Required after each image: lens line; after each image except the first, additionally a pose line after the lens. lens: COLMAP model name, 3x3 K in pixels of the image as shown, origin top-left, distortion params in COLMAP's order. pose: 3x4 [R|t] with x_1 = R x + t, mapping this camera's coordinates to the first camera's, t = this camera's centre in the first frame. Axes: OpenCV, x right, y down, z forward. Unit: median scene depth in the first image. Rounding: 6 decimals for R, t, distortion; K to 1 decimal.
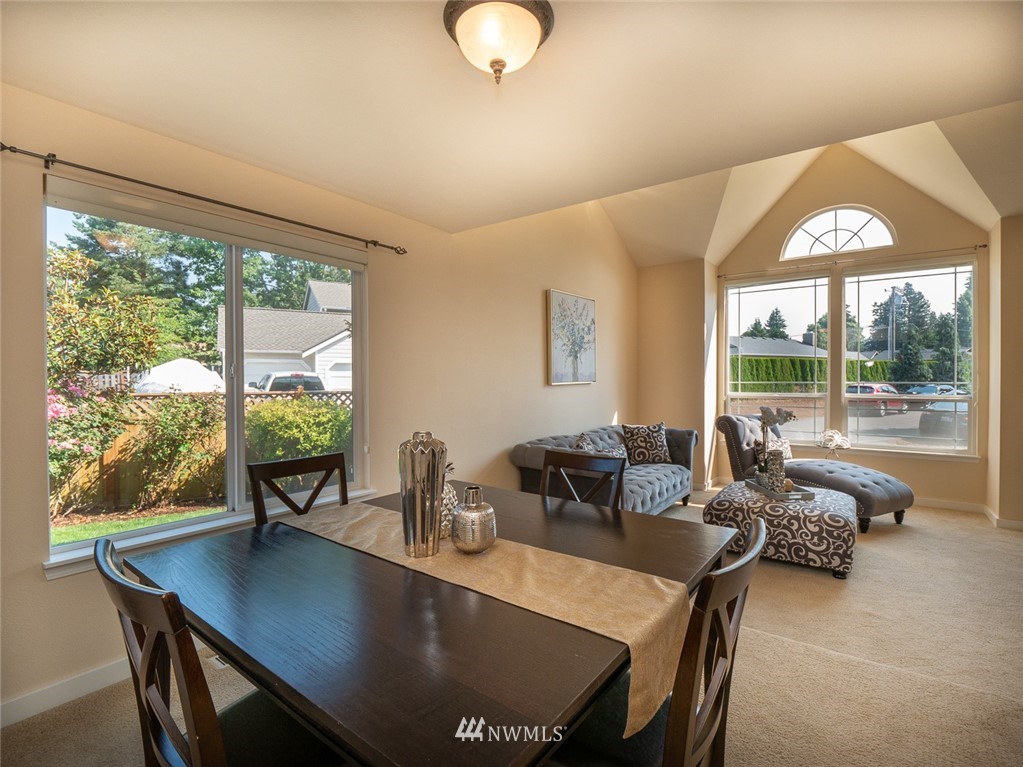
lens RADIAL K [[490.1, 0, 511.6], [0, 490.1, 381.7], [0, 0, 1]] dist [-0.018995, -0.000559]
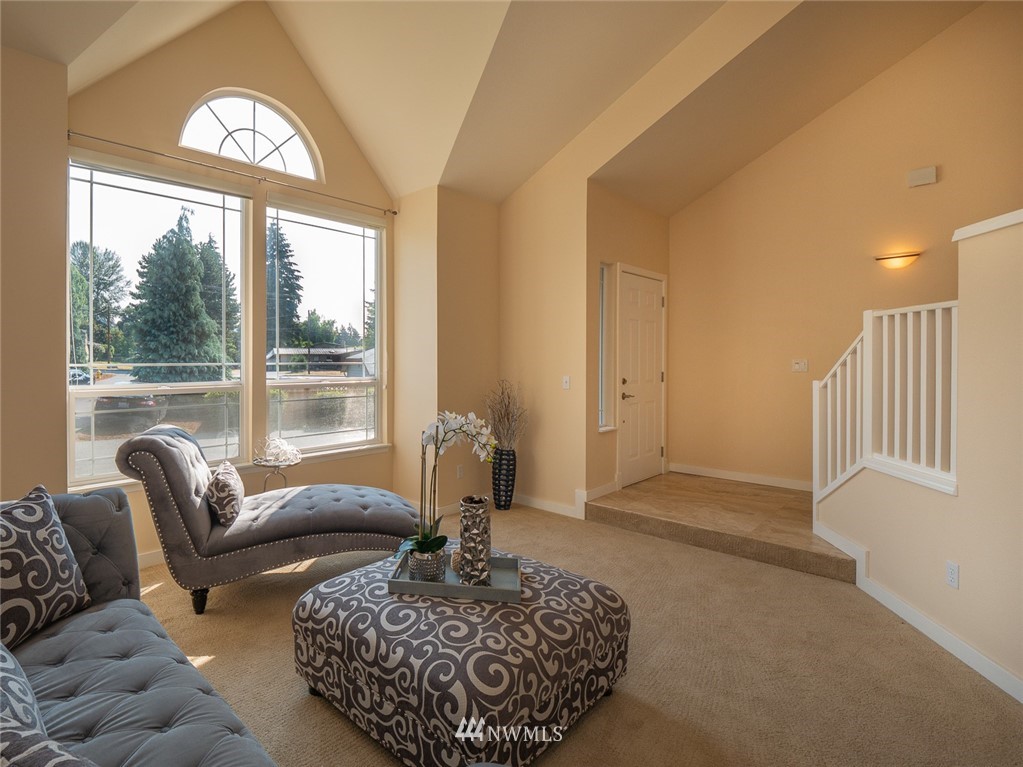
lens RADIAL K [[520.6, 0, 436.2], [0, 520.6, 362.9], [0, 0, 1]] dist [-0.013935, -0.000739]
pose [[0.166919, 0.001261, 0.985970, 0.019816], [0.012506, 0.999916, -0.003396, 0.006787], [-0.985891, 0.012897, 0.166890, 0.673741]]
